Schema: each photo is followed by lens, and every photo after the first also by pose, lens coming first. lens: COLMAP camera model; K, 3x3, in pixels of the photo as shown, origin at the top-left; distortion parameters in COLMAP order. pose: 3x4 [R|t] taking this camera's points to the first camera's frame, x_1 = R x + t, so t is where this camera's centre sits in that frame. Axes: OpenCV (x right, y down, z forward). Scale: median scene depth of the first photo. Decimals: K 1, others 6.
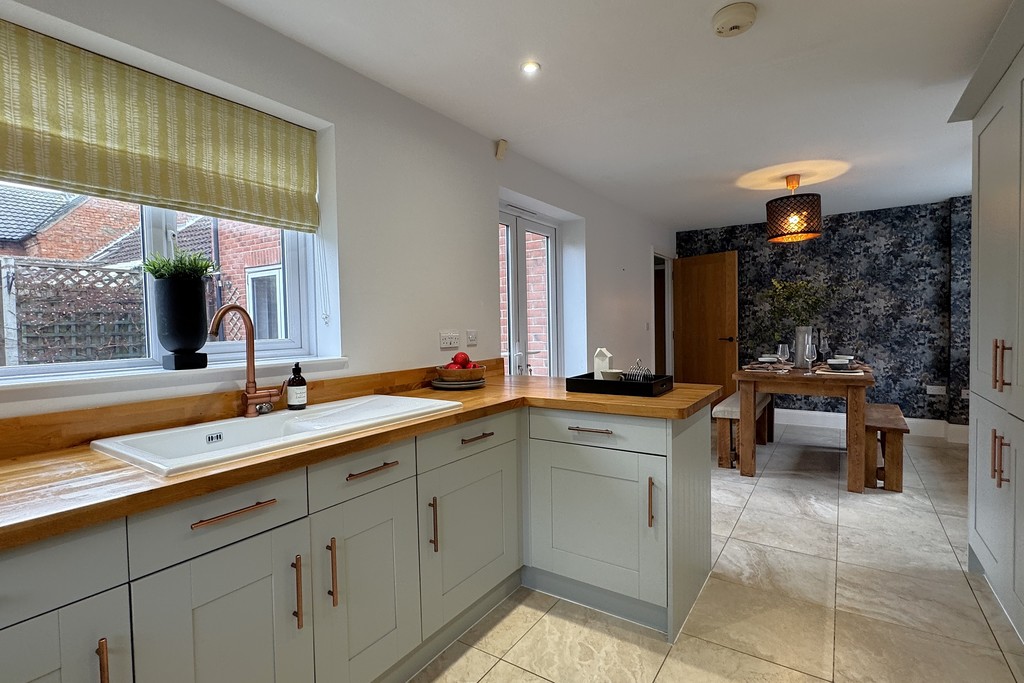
lens RADIAL K [[486.4, 0, 512.0], [0, 486.4, 341.5], [0, 0, 1]] dist [0.001864, 0.000217]
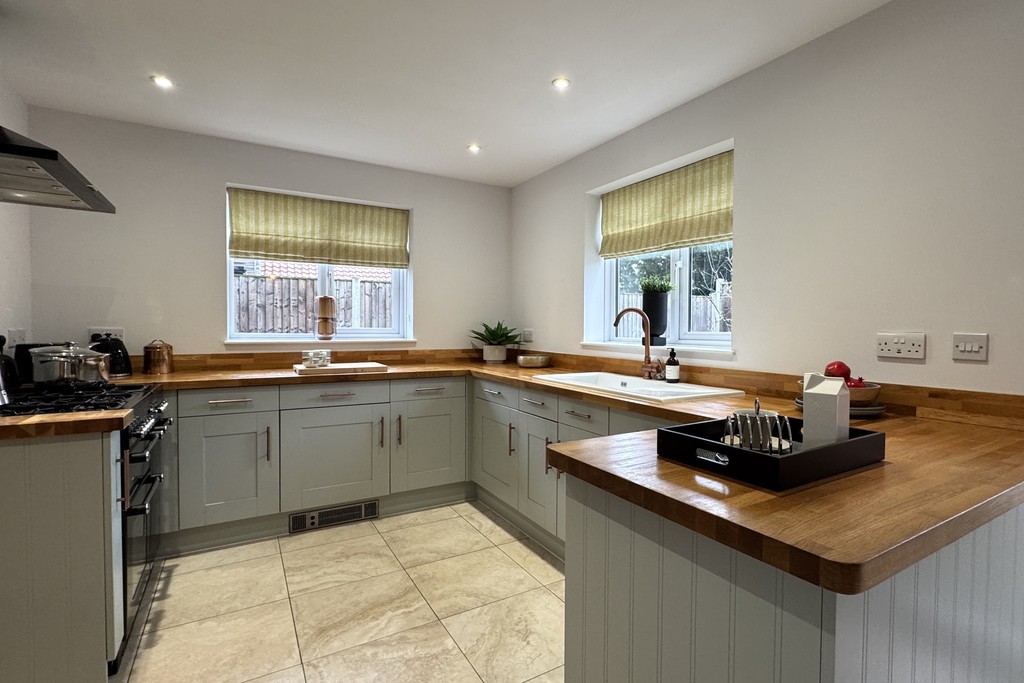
lens RADIAL K [[486.4, 0, 512.0], [0, 486.4, 341.5], [0, 0, 1]] dist [0.001864, 0.000217]
pose [[-0.445812, 0.049520, -0.893756, 0.982243], [-0.026255, 0.997316, 0.068354, -0.057604], [0.894741, 0.053938, -0.443315, 1.213589]]
